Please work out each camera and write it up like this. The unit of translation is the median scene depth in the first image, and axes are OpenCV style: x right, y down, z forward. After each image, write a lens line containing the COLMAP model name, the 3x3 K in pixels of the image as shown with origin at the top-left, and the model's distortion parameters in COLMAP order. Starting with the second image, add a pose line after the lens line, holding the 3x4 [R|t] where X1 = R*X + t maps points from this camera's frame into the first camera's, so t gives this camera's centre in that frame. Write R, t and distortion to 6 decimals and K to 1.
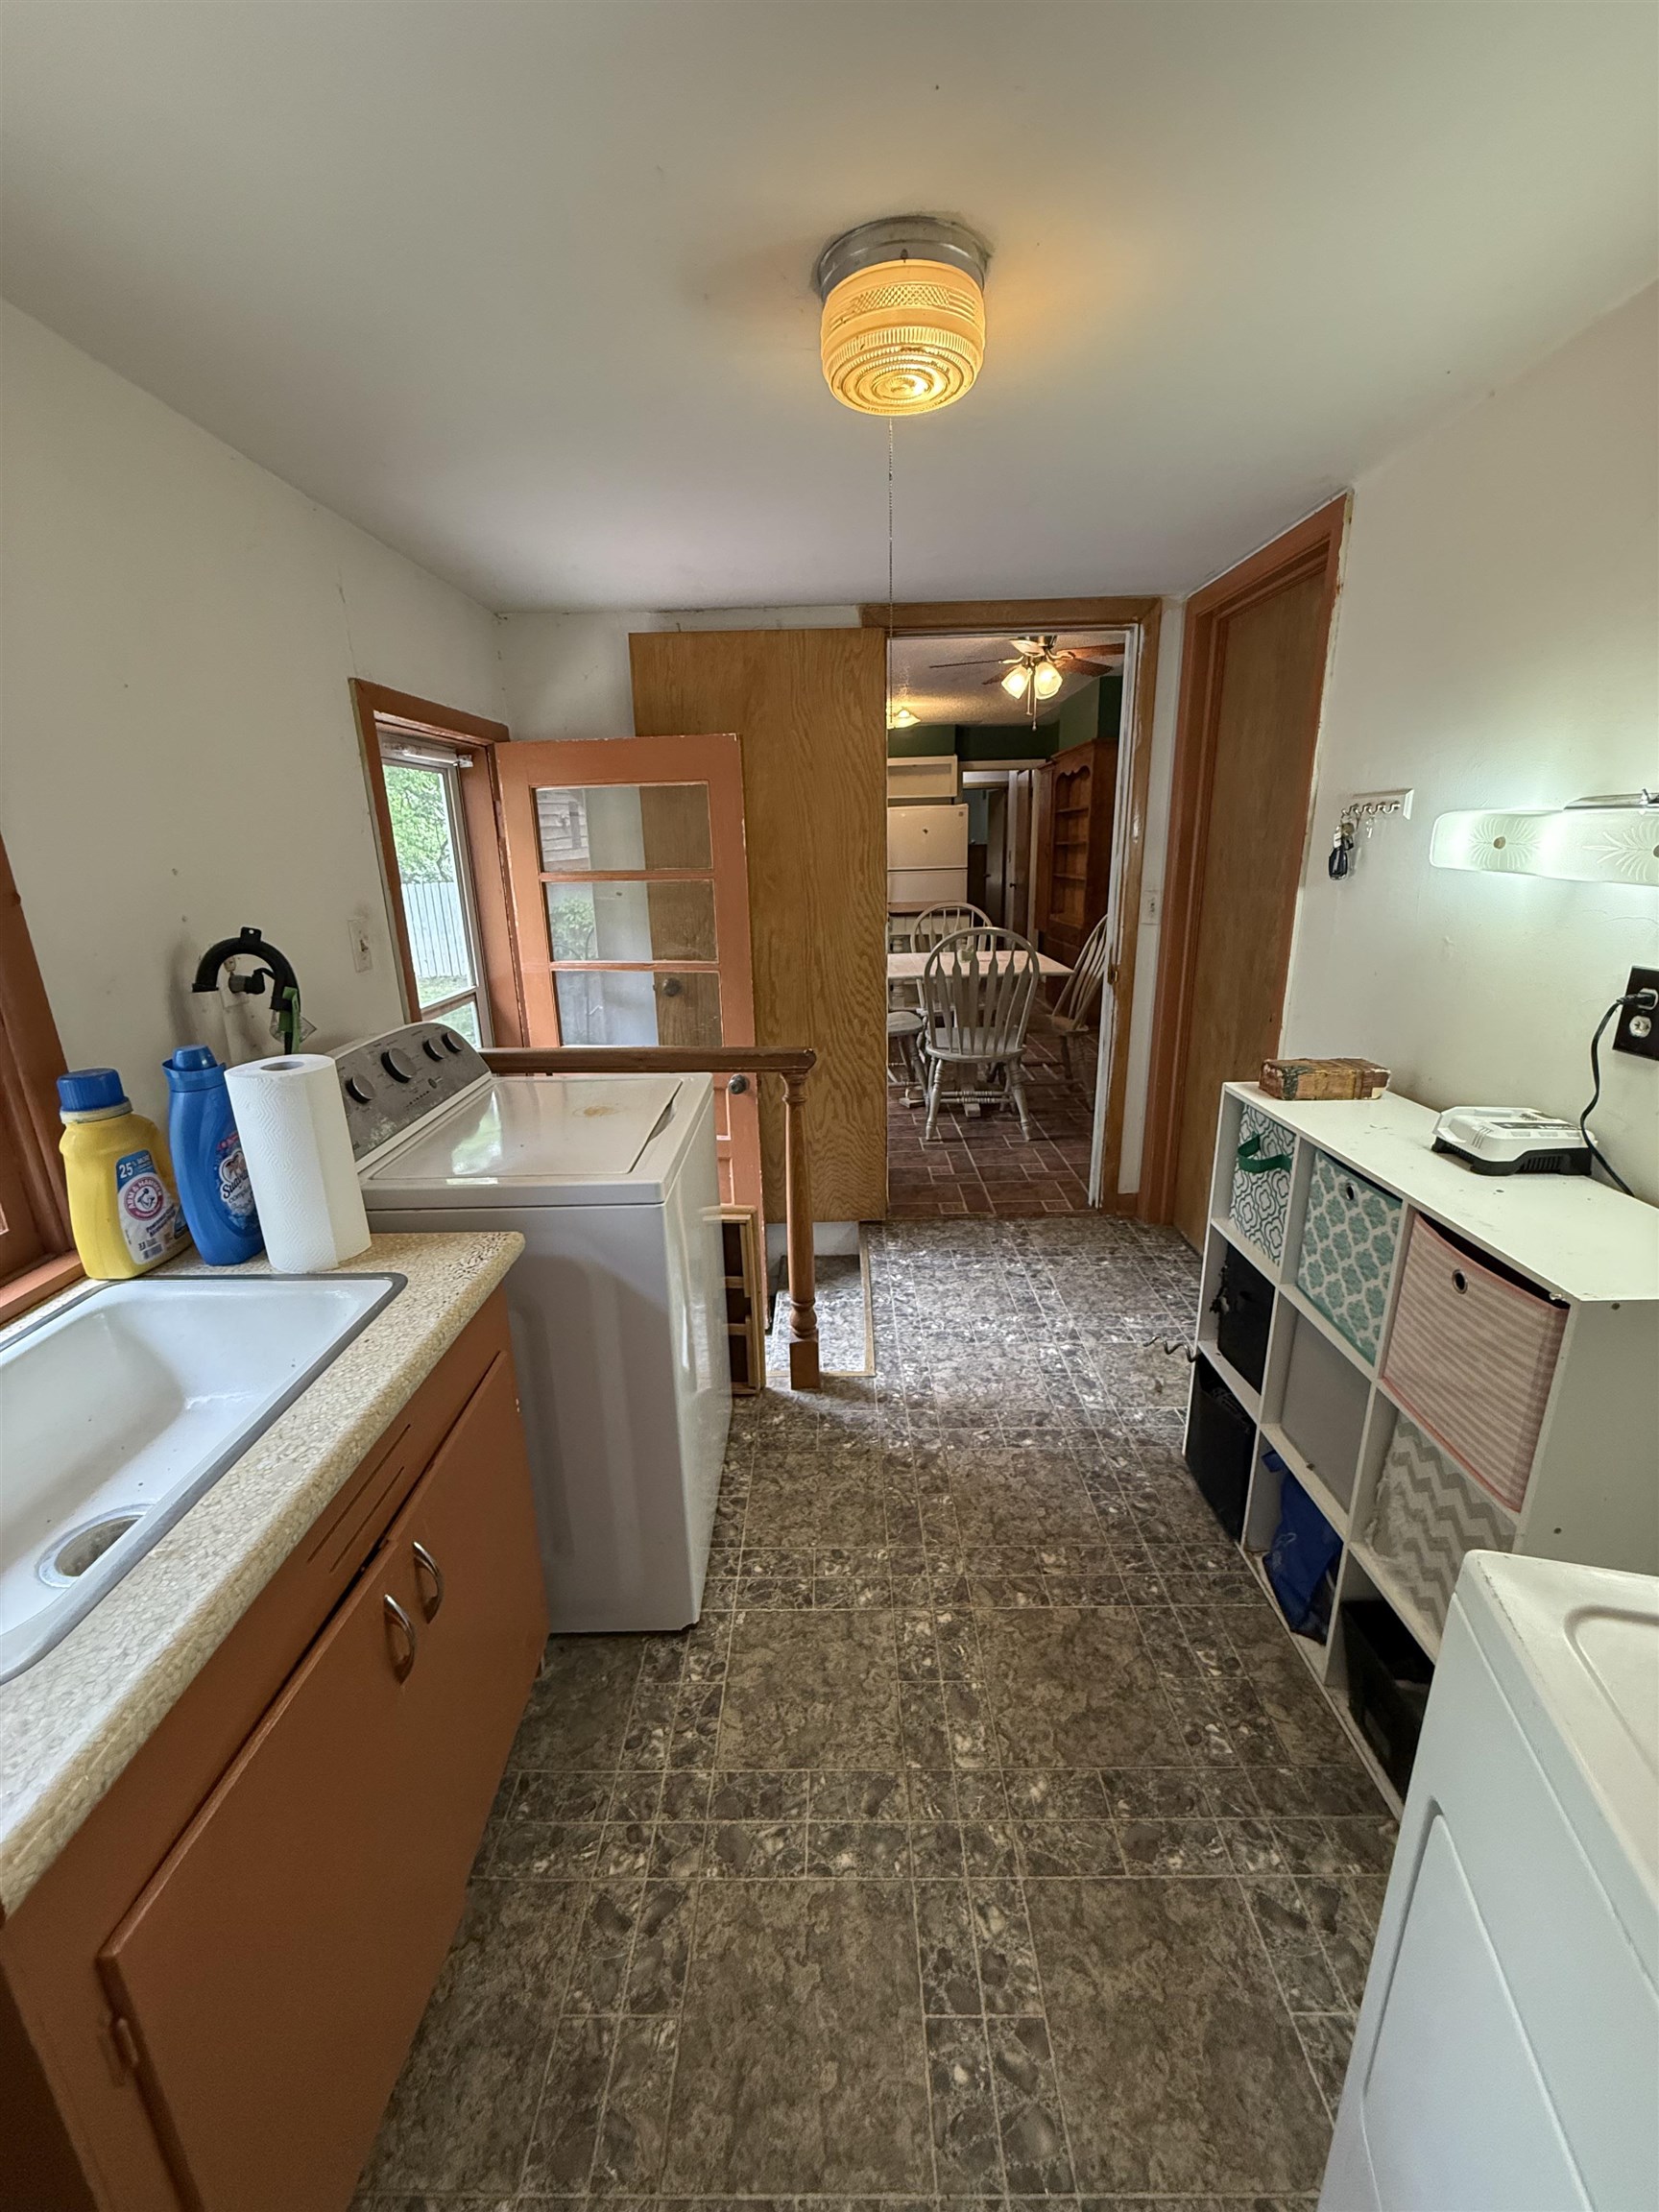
lens RADIAL K [[882.1, 0, 827.0], [0, 882.1, 1097.8], [0, 0, 1]] dist [-0.000746, 0.000361]
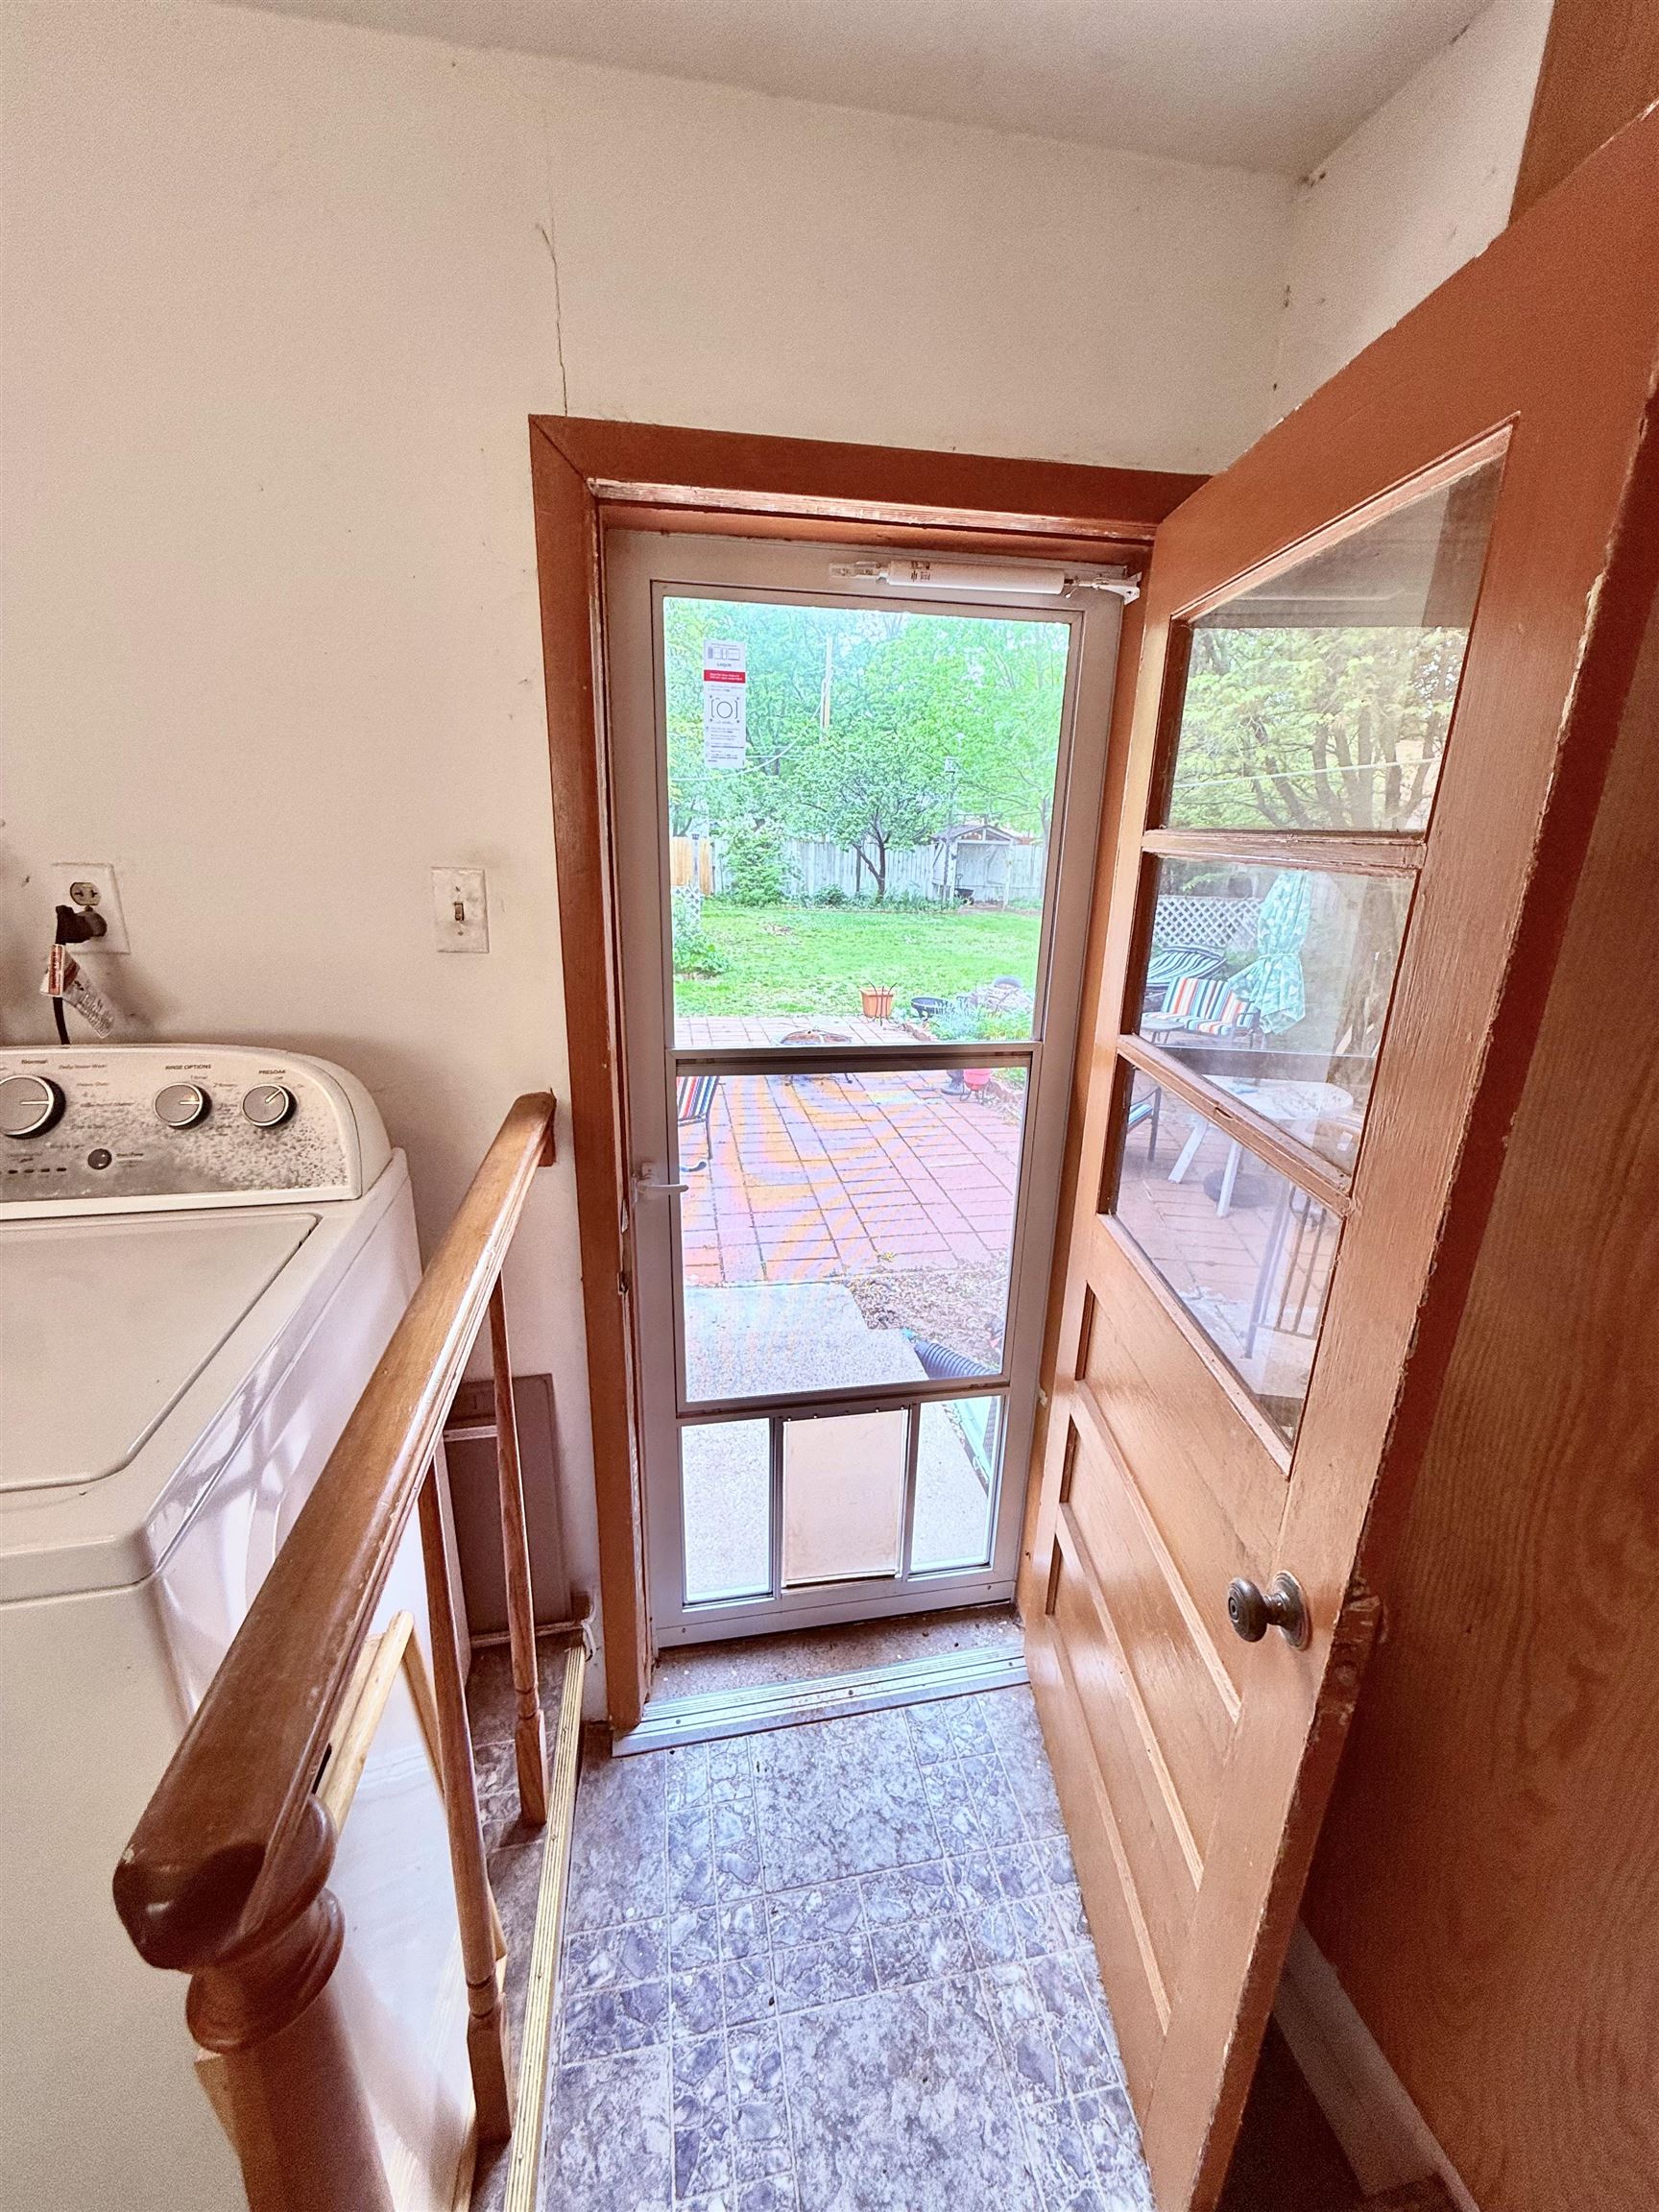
lens RADIAL K [[882.1, 0, 827.8], [0, 882.1, 1099.1], [0, 0, 1]] dist [-0.000746, 0.000361]
pose [[0.195426, 0.315158, -0.928700, 0.123263], [-0.303393, 0.919935, 0.248341, -0.294137], [0.932610, 0.233229, 0.275396, 1.153786]]
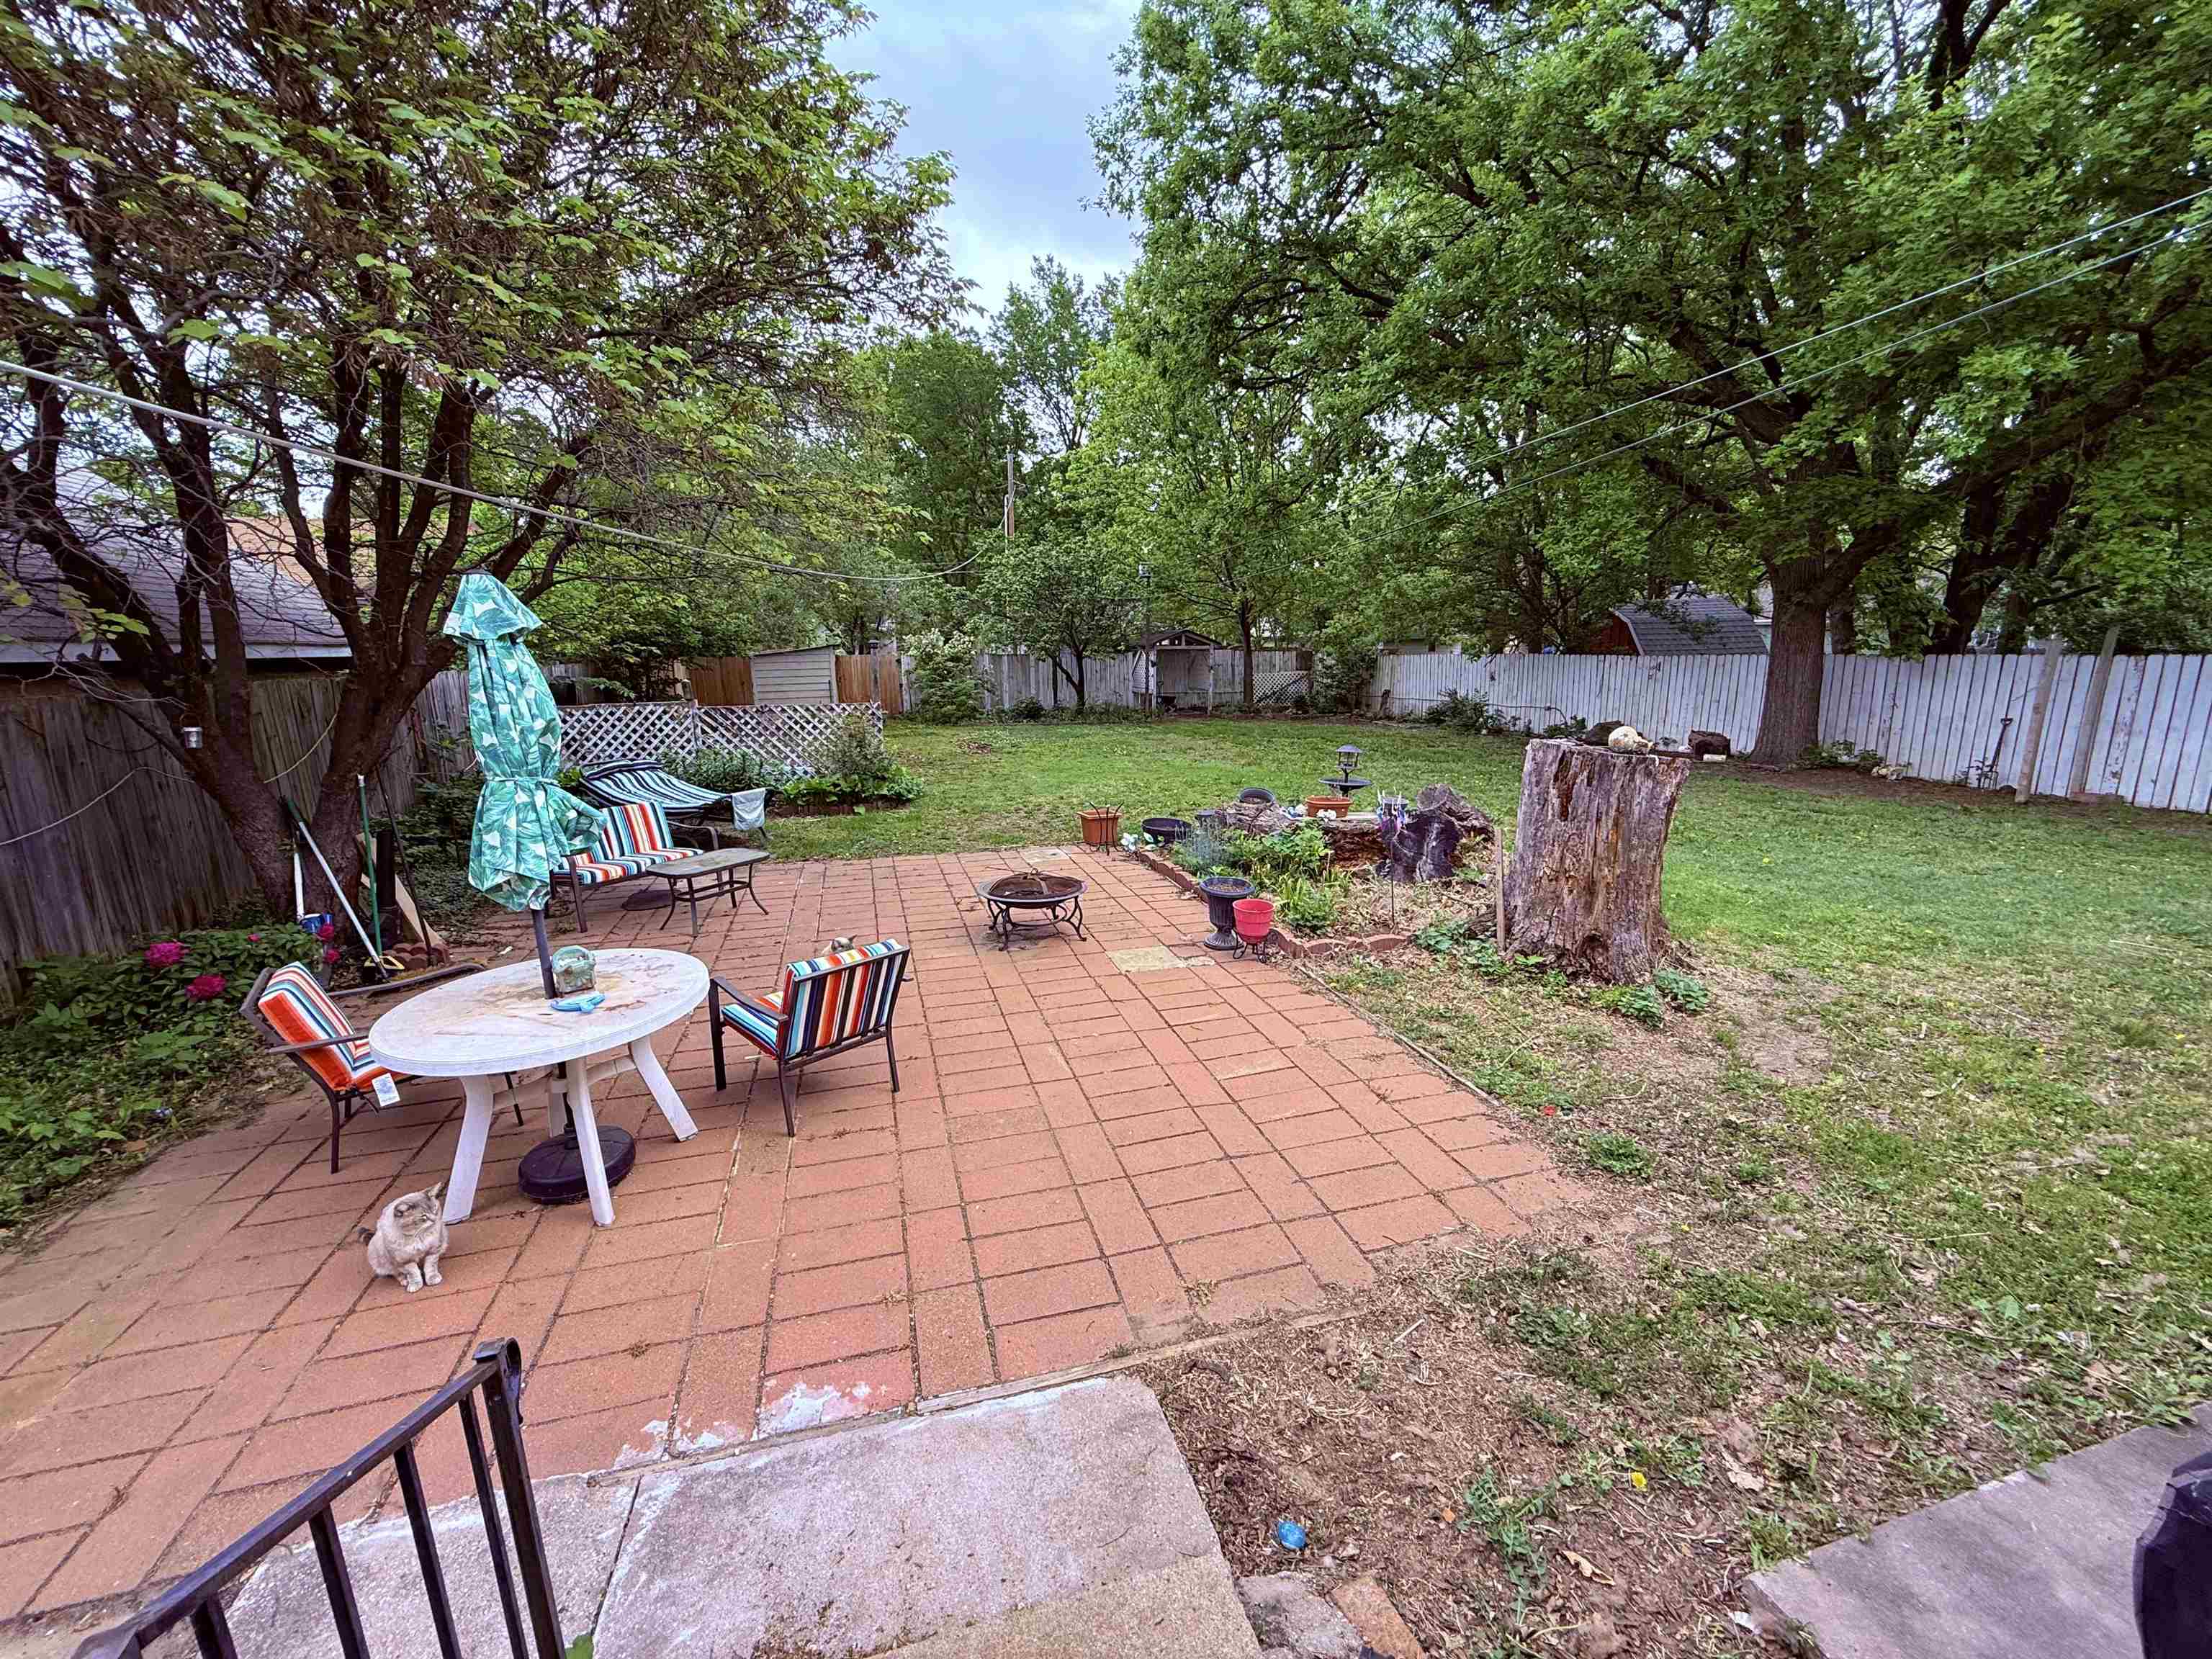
lens RADIAL K [[882.1, 0, 1104.7], [0, 882.1, 837.5], [0, 0, 1]] dist [-0.000746, 0.000361]
pose [[0.290855, 0.222813, -0.930461, -0.849244], [-0.263393, 0.953575, 0.146013, -0.197616], [0.919797, 0.202608, 0.336040, 1.309192]]
